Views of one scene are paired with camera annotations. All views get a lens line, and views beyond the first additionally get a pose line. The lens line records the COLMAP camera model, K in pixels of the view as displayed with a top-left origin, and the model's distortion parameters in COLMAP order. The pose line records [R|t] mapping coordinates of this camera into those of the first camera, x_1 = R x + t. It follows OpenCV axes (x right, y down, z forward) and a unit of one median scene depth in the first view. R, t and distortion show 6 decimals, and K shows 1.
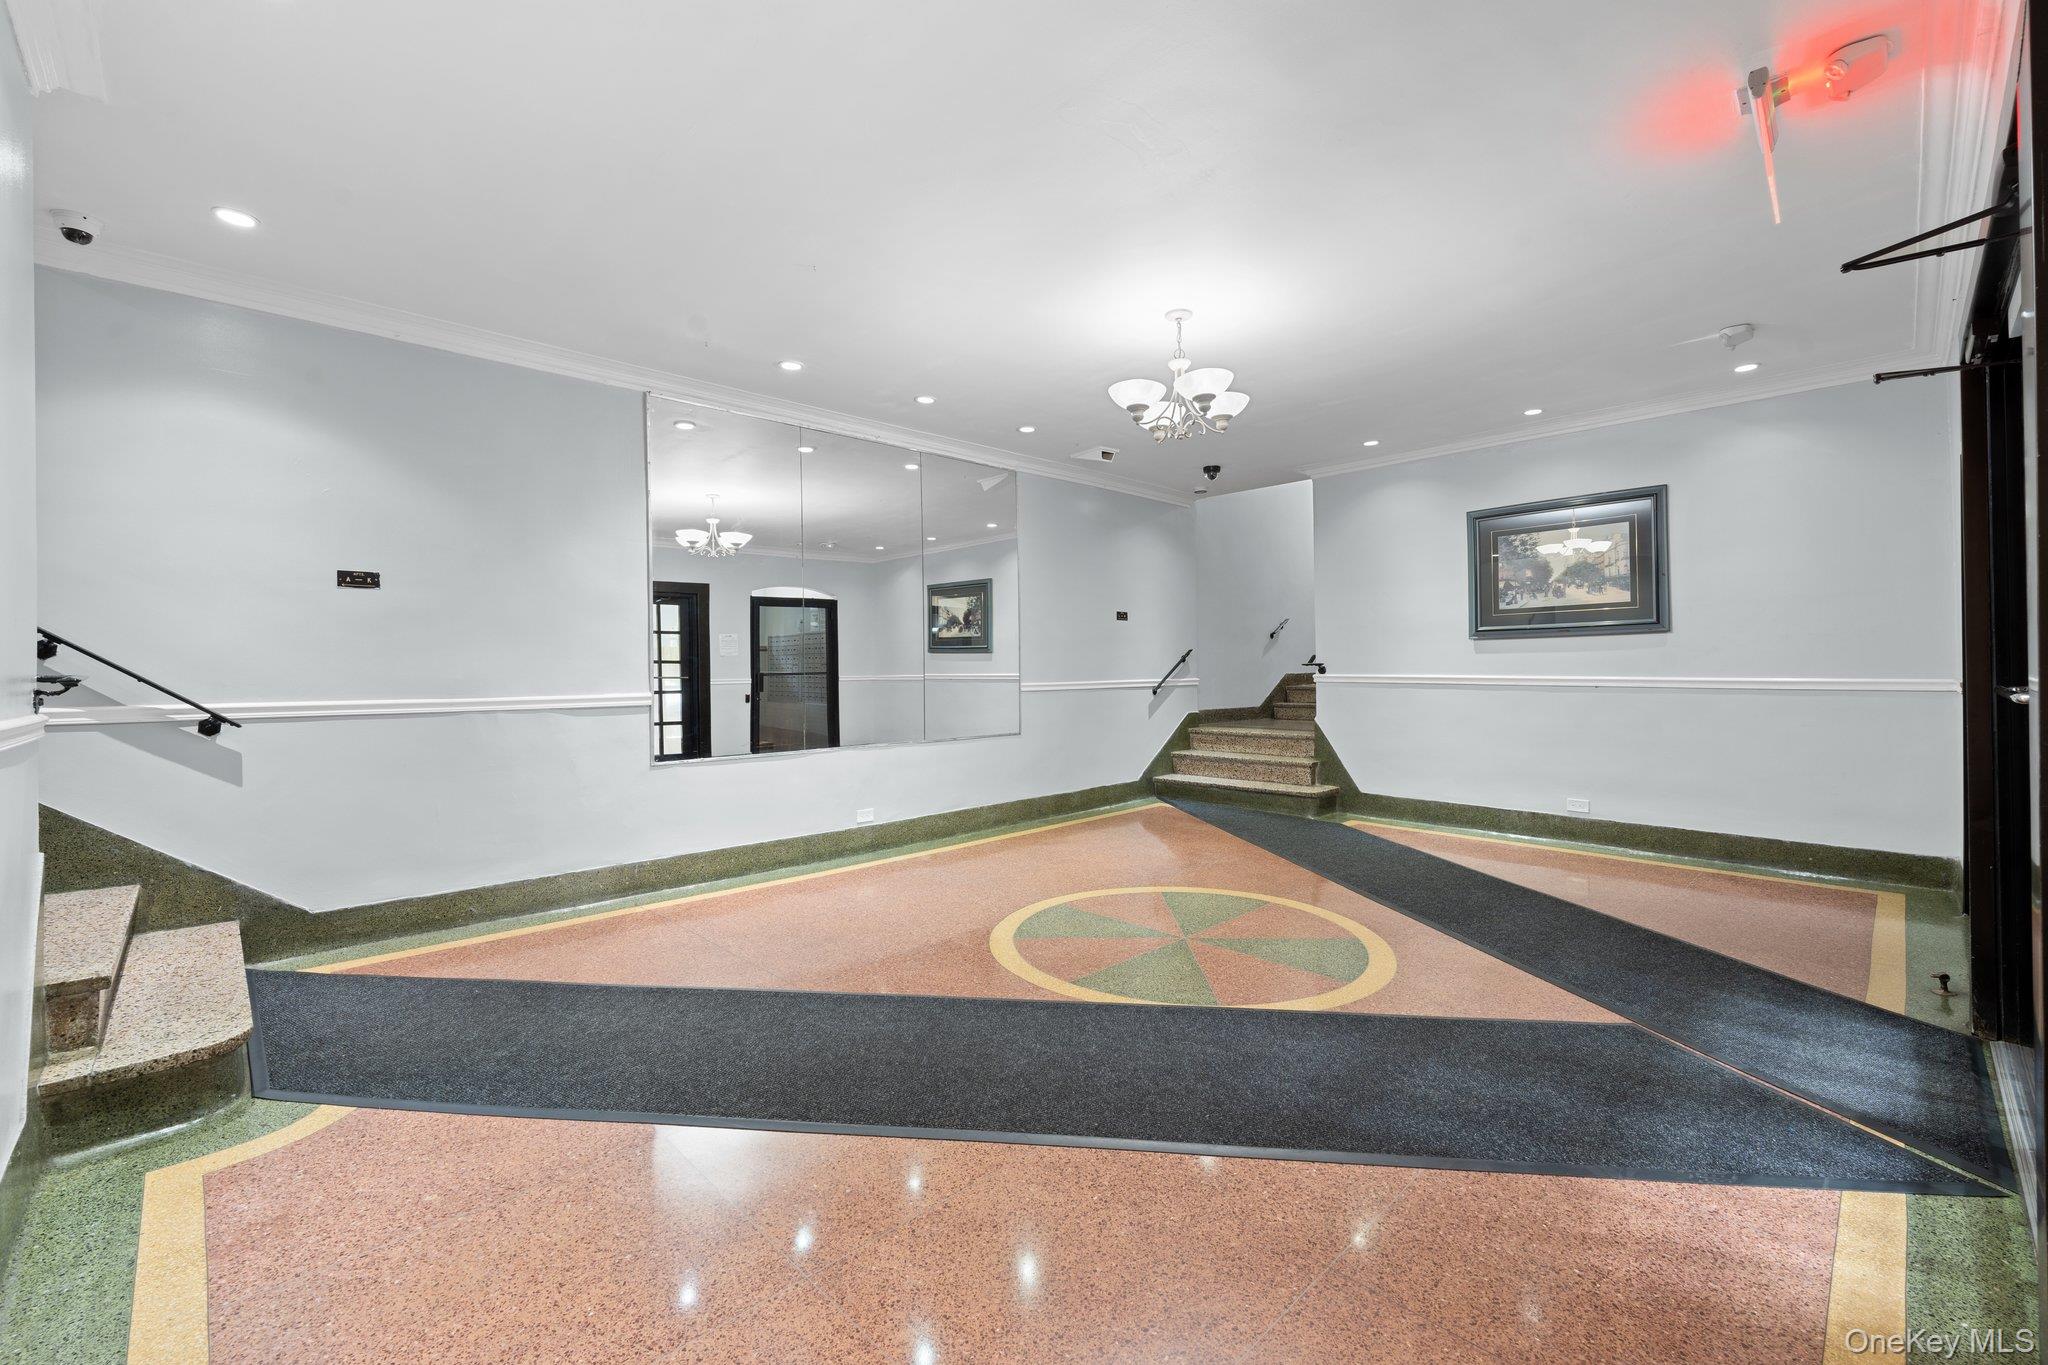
lens RADIAL K [[848.2, 0, 1032.0], [0, 848.2, 651.5], [0, 0, 1]] dist [-0.000656, 0.000437]
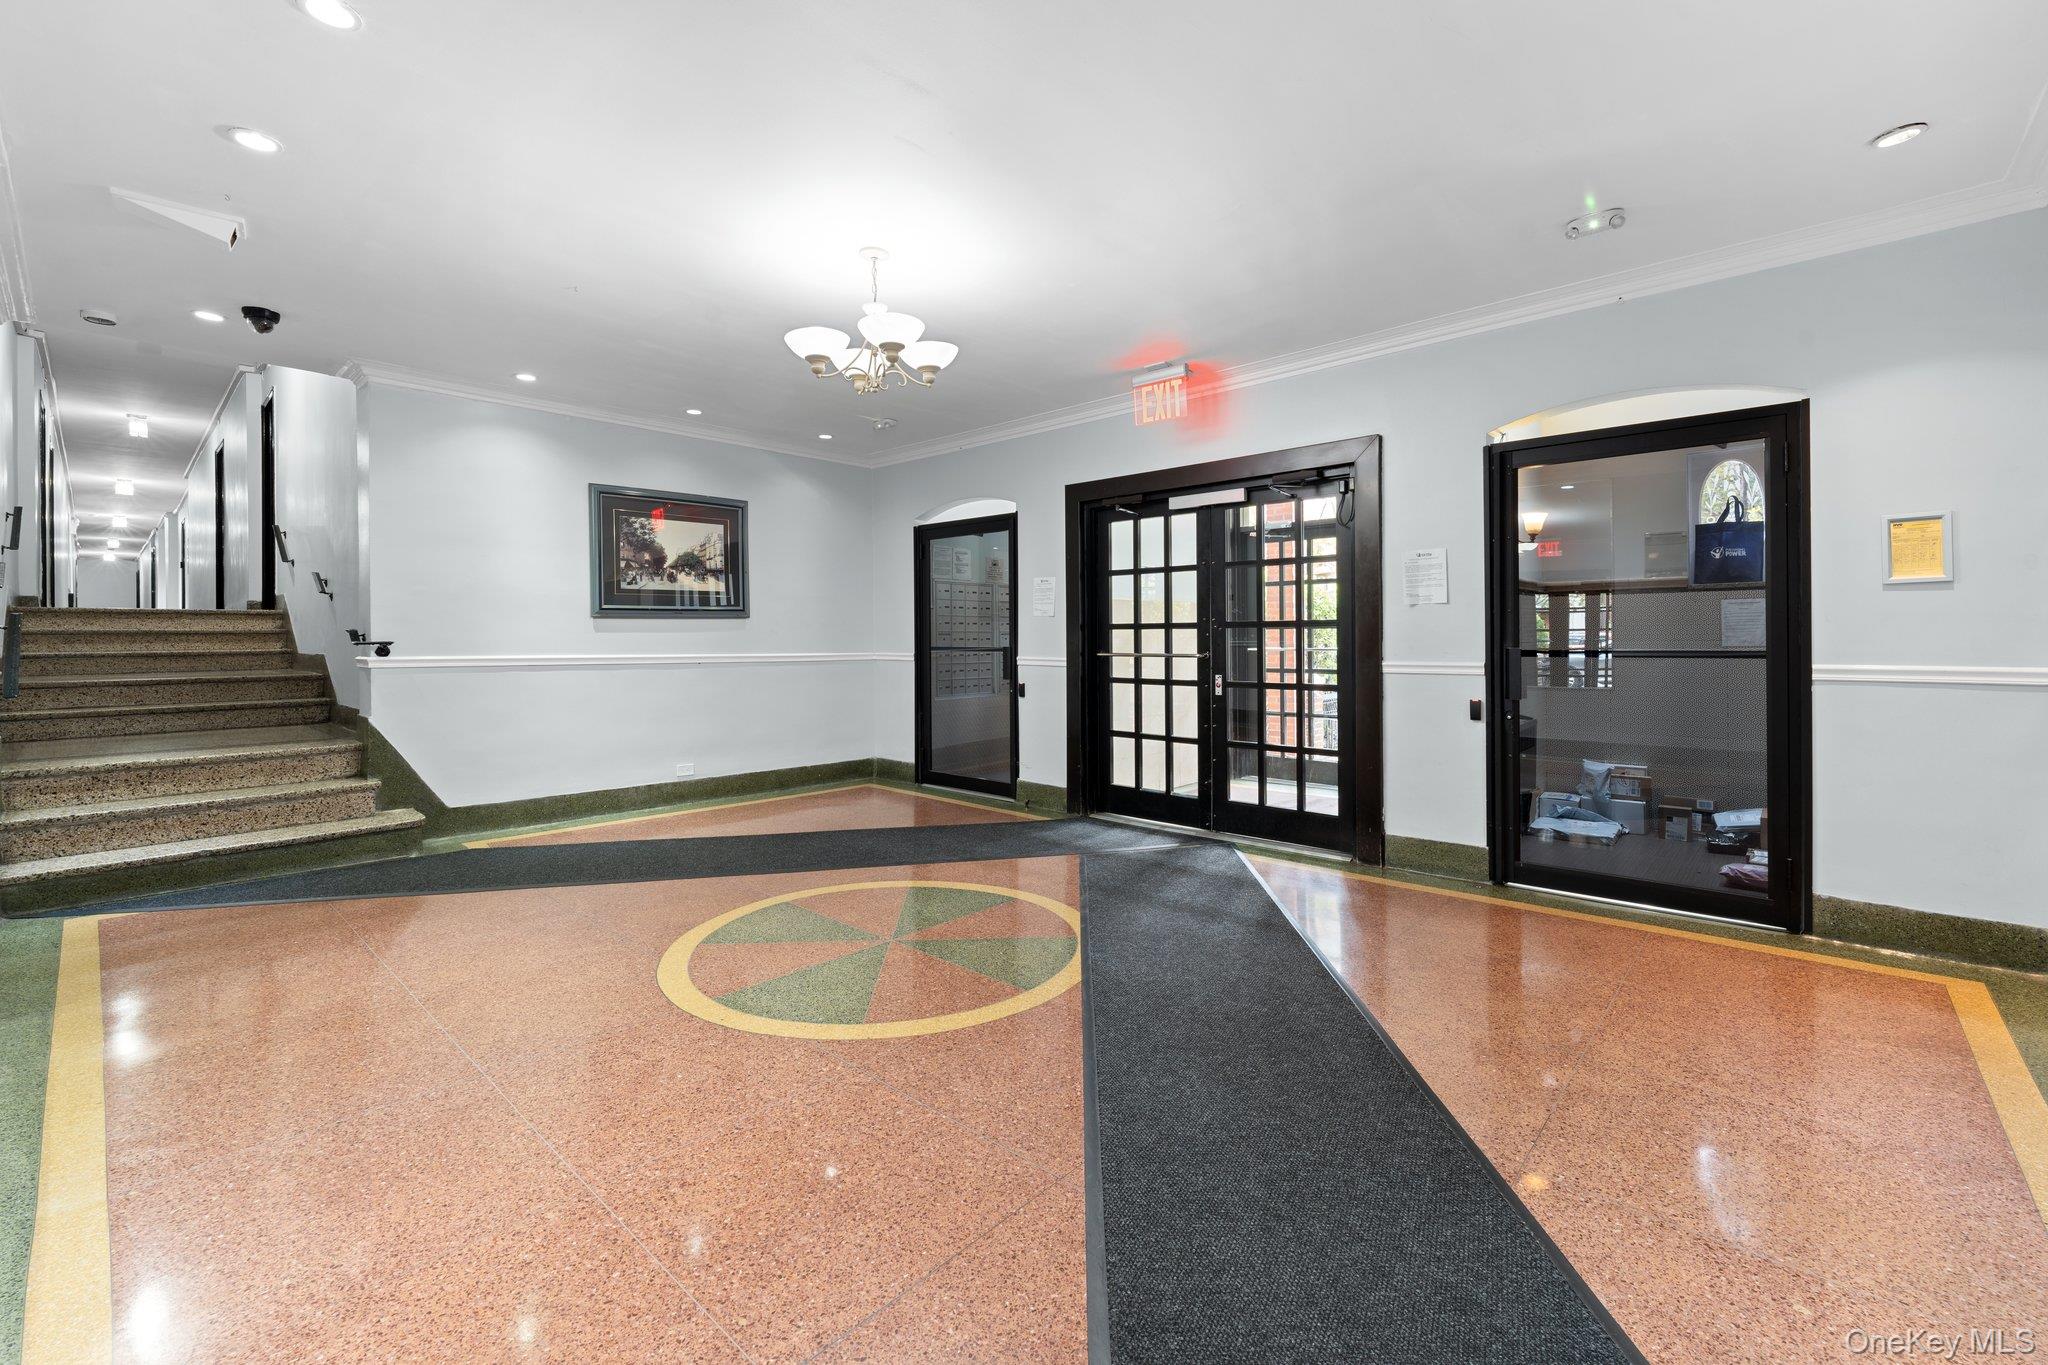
lens RADIAL K [[848.2, 0, 1032.0], [0, 848.2, 651.5], [0, 0, 1]] dist [-0.000656, 0.000437]
pose [[-0.049233, -0.007346, 0.998760, -0.504827], [-0.014029, 0.999879, 0.006662, 0.011516], [-0.998689, -0.013684, -0.049330, 0.610399]]
